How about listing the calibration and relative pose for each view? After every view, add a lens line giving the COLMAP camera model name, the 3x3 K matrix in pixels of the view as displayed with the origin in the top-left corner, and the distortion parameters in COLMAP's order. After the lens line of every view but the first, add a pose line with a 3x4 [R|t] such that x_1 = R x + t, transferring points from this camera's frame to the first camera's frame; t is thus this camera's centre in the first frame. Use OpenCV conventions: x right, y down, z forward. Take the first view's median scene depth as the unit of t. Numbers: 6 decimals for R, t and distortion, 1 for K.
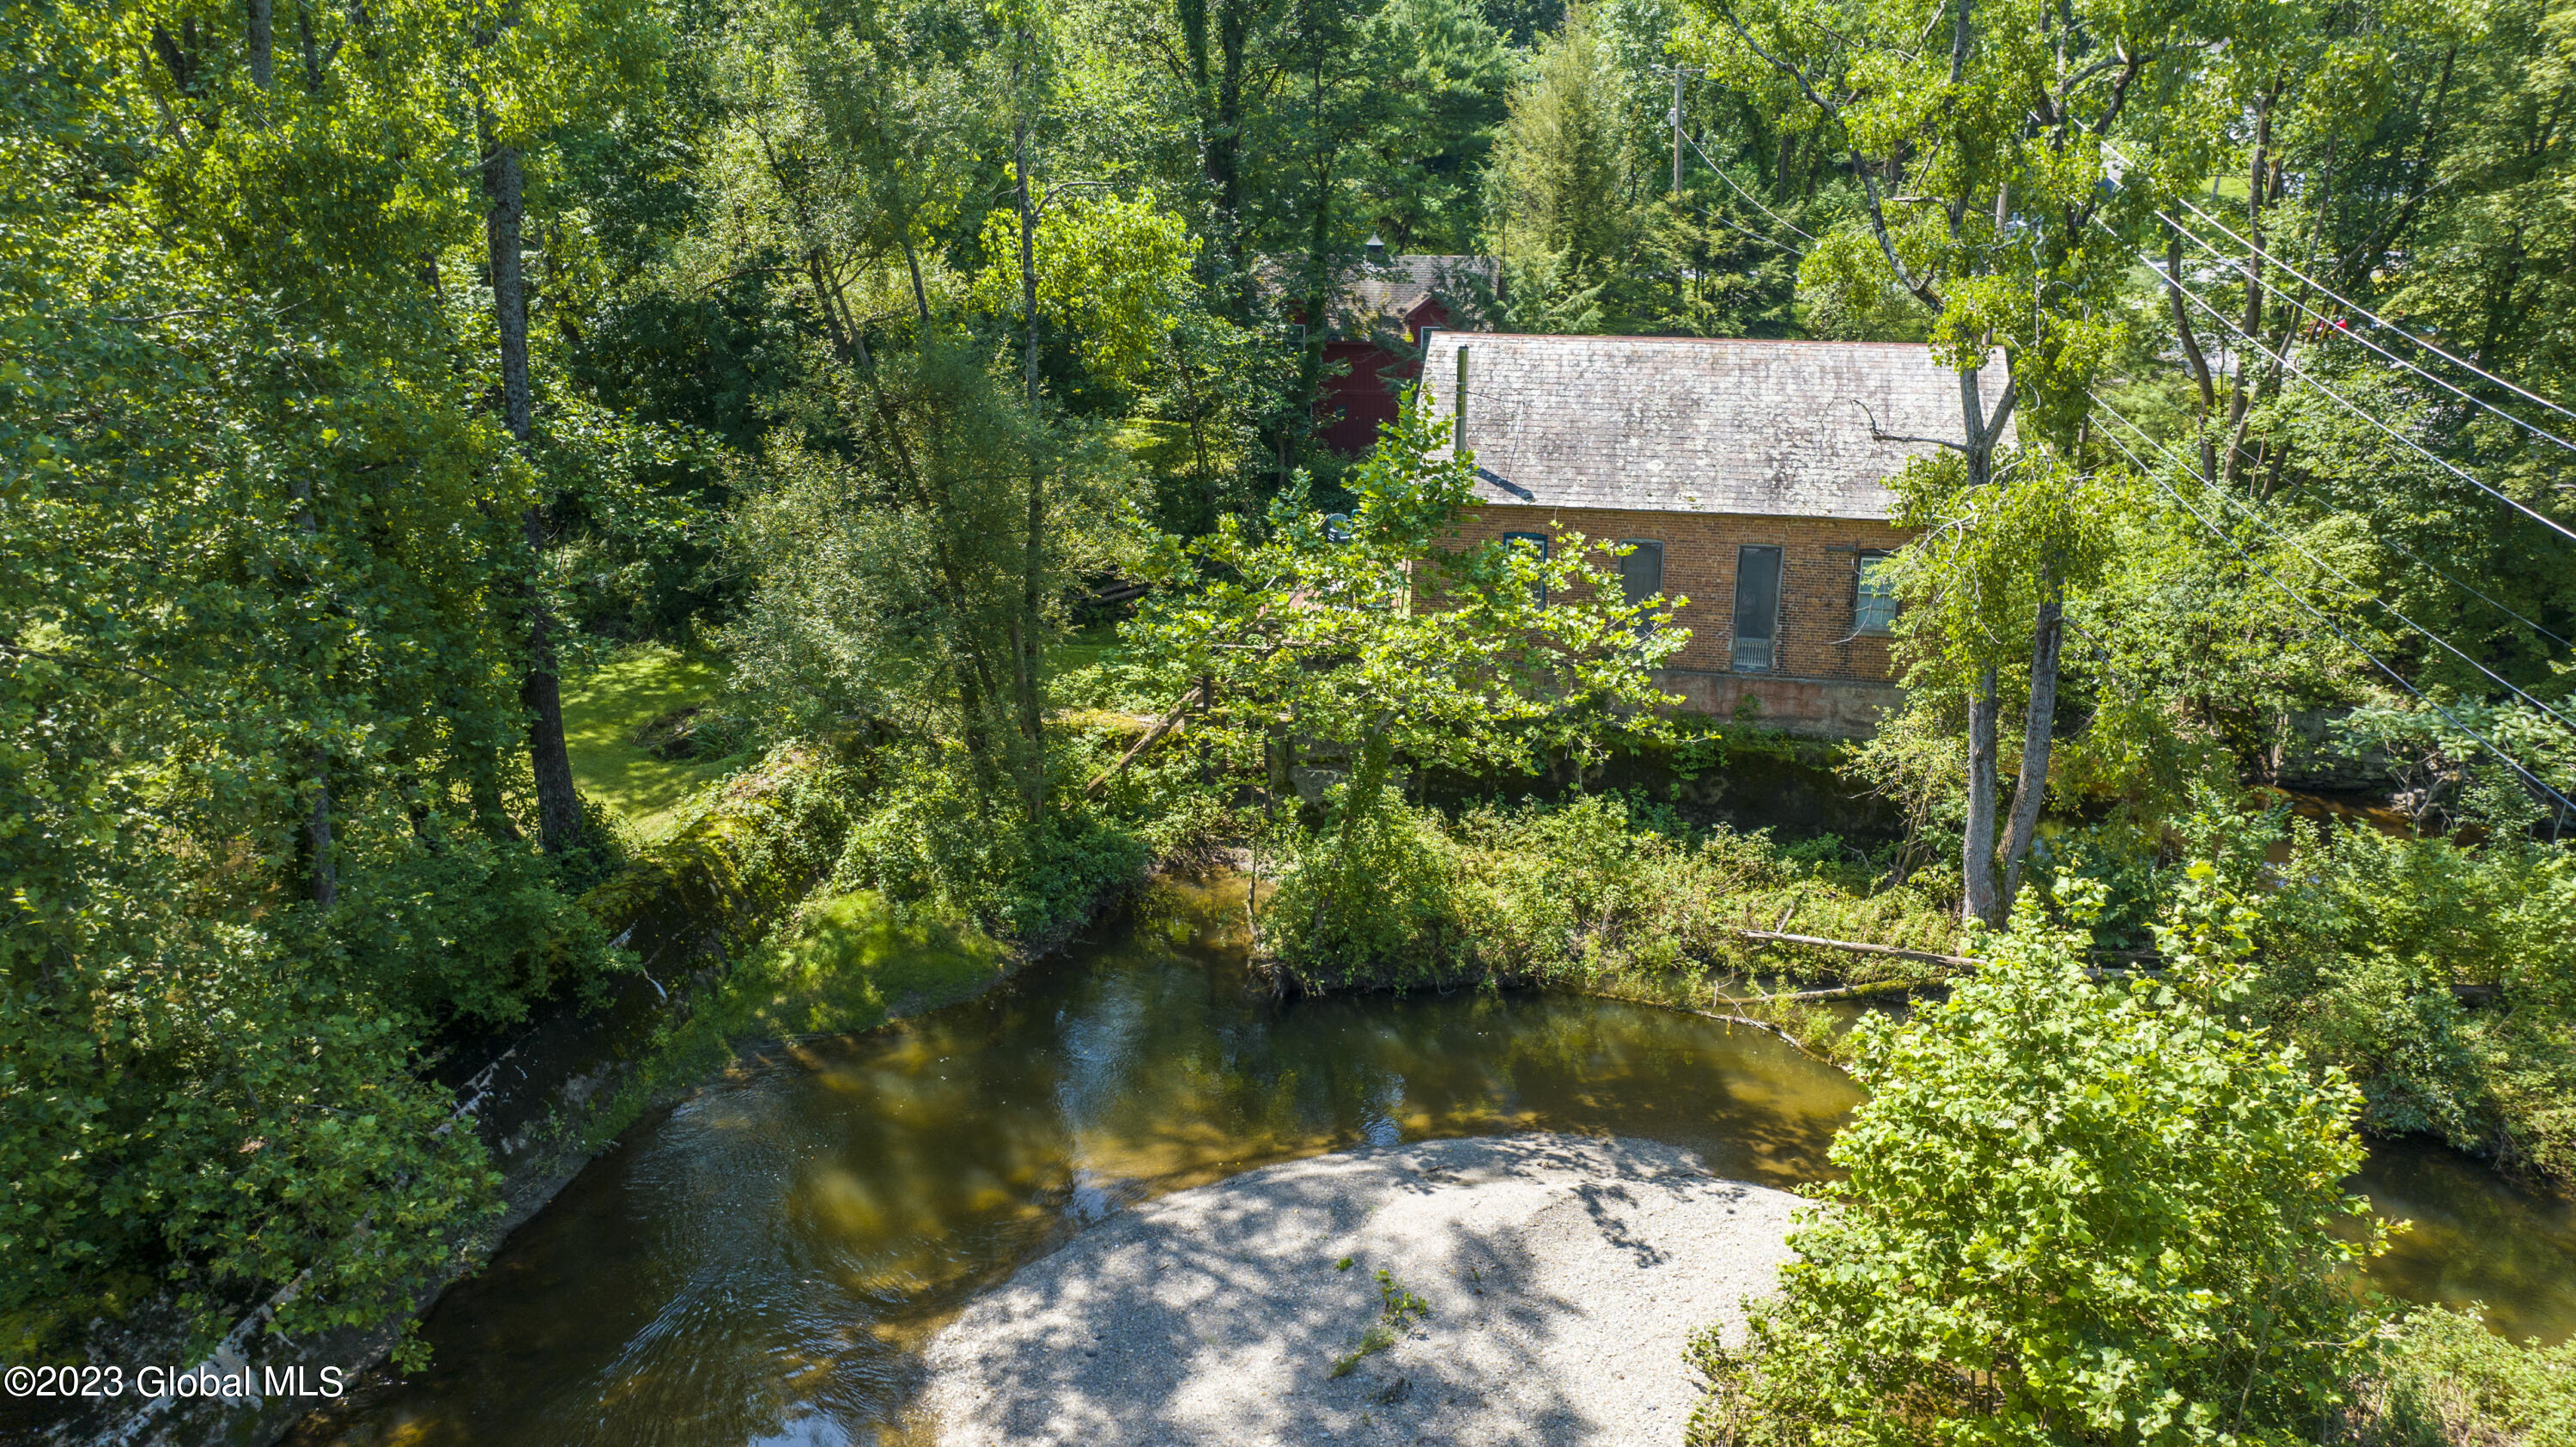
lens RADIAL K [[1818.4, 0, 1293.3], [0, 1818.4, 720.4], [0, 0, 1]] dist [-0.035155, 0.041143]
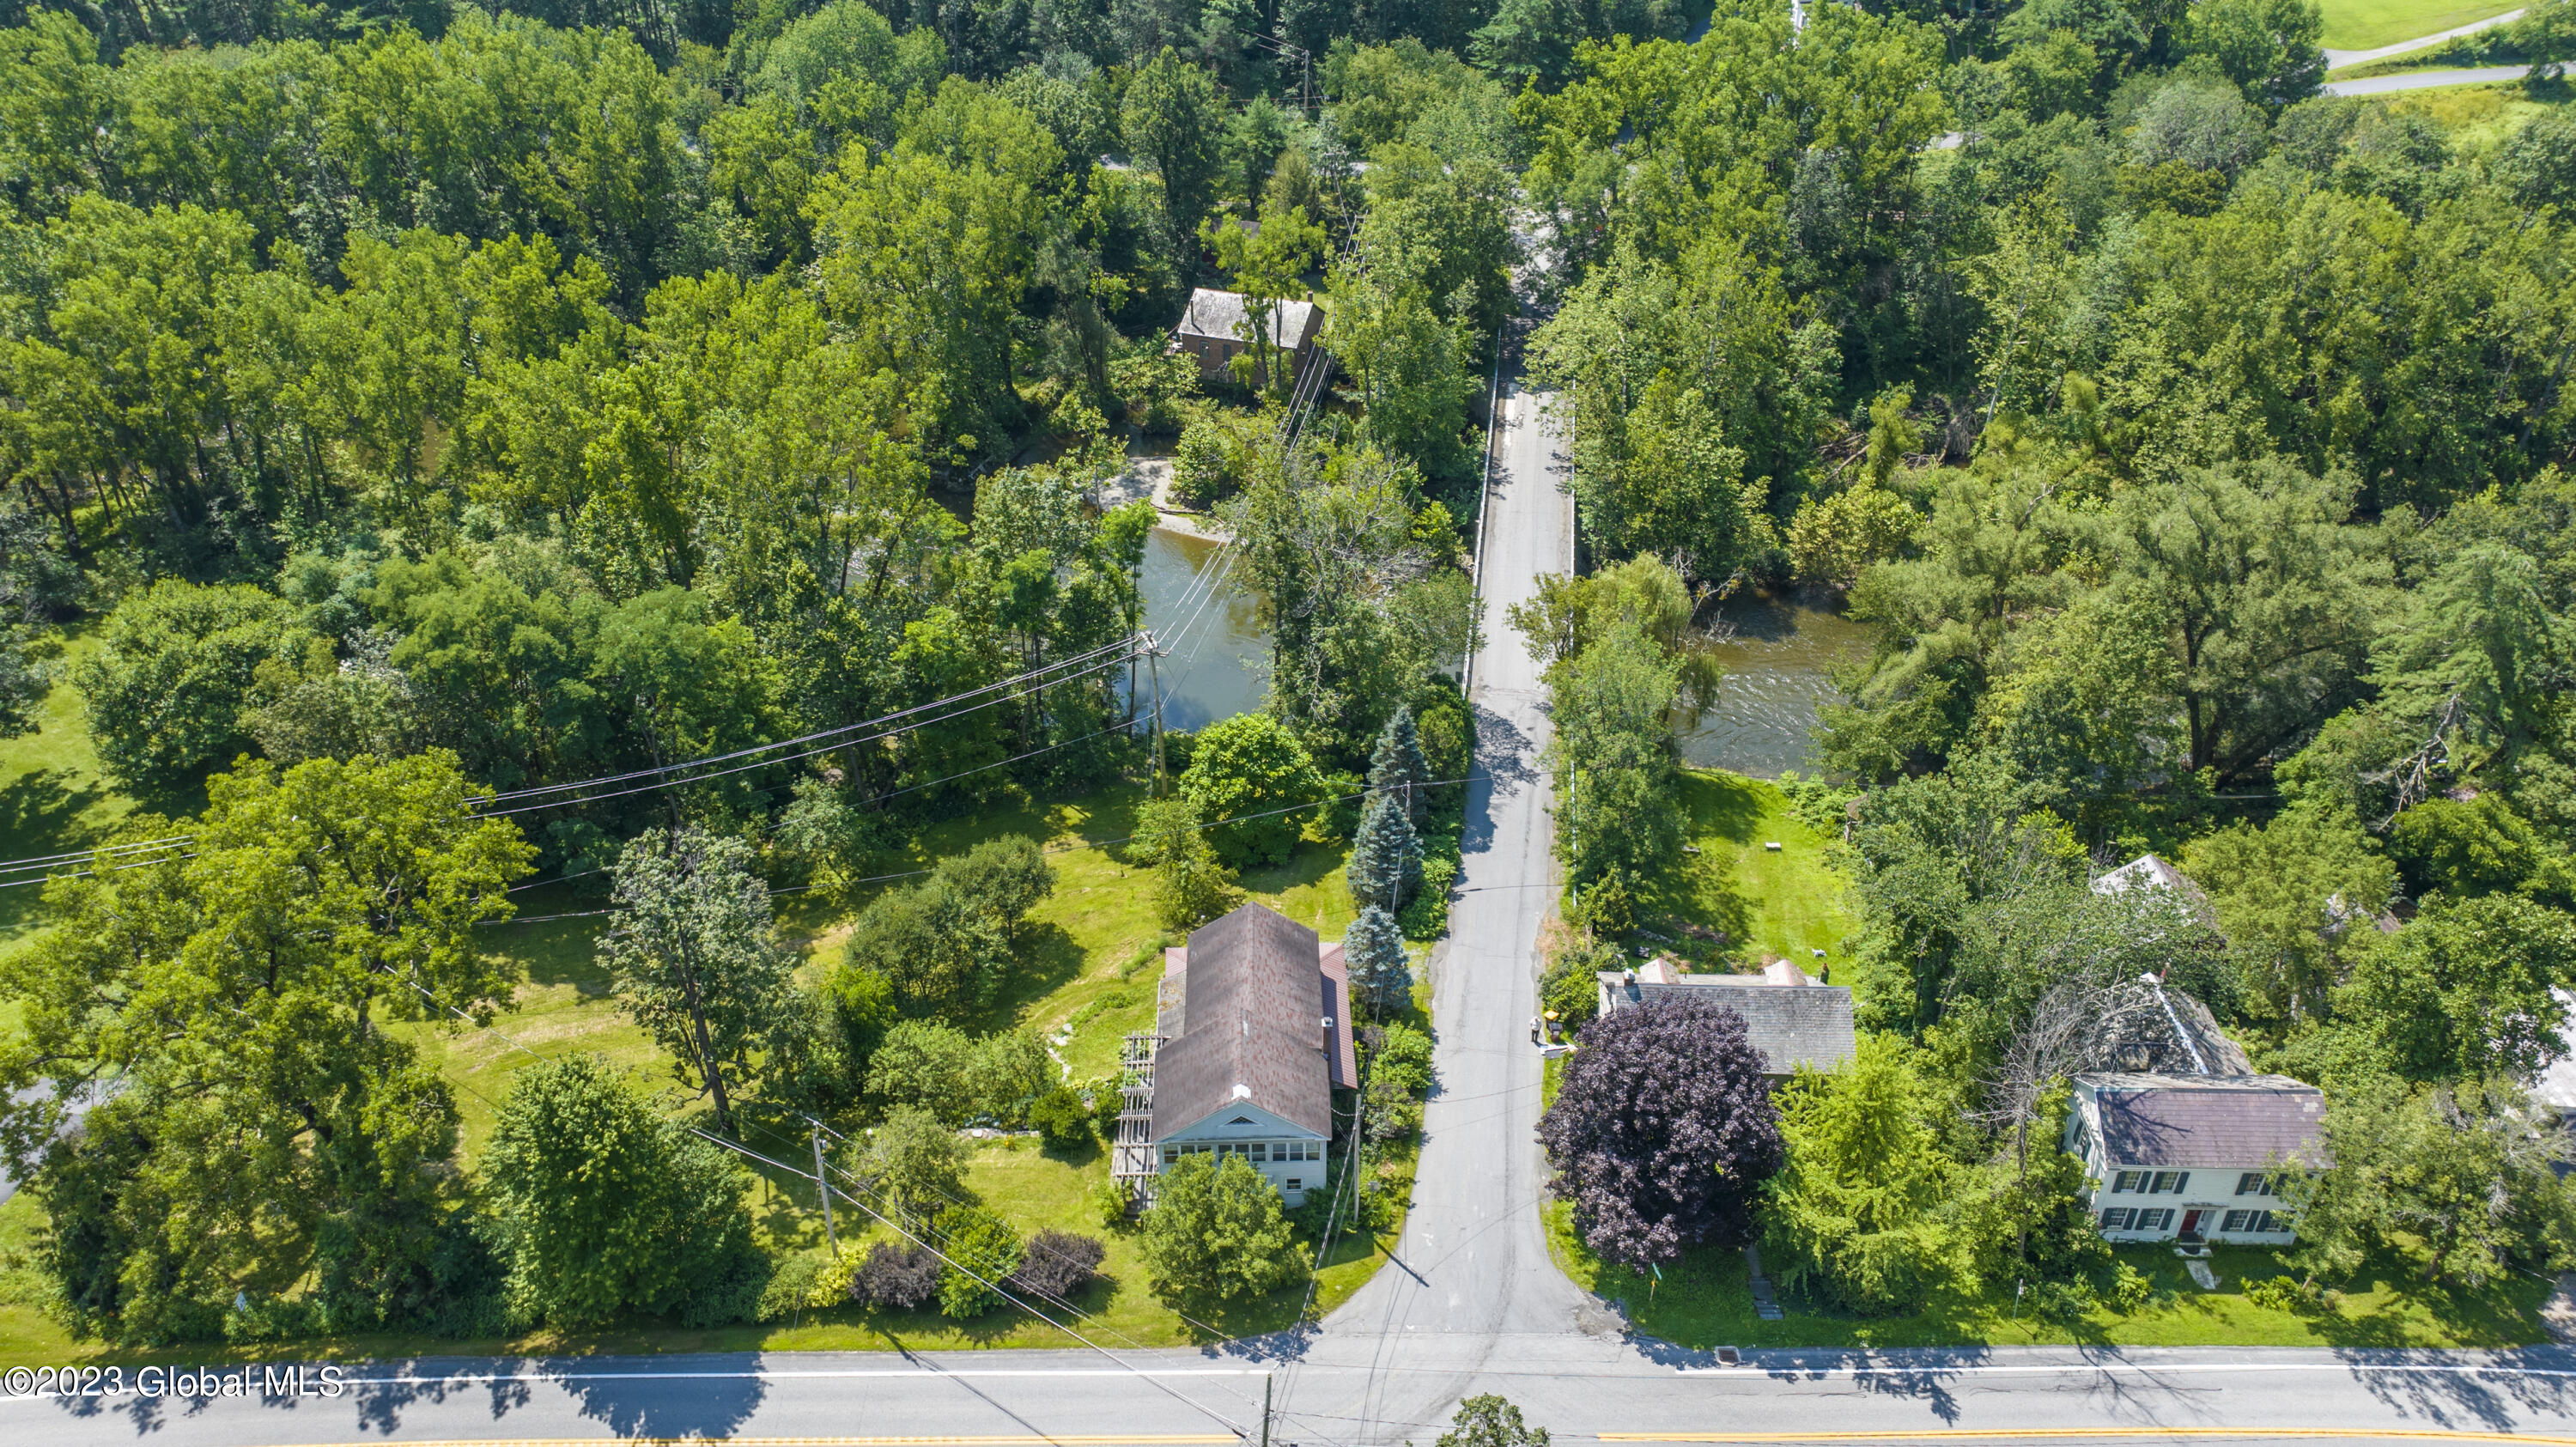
lens RADIAL K [[1818.4, 0, 1280.5], [0, 1818.4, 713.6], [0, 0, 1]] dist [-0.035155, 0.041143]
pose [[0.989759, 0.079754, -0.118394, 1.057995], [-0.046890, 0.964993, 0.258050, -0.435740], [0.134830, -0.249856, 0.958850, -4.137115]]
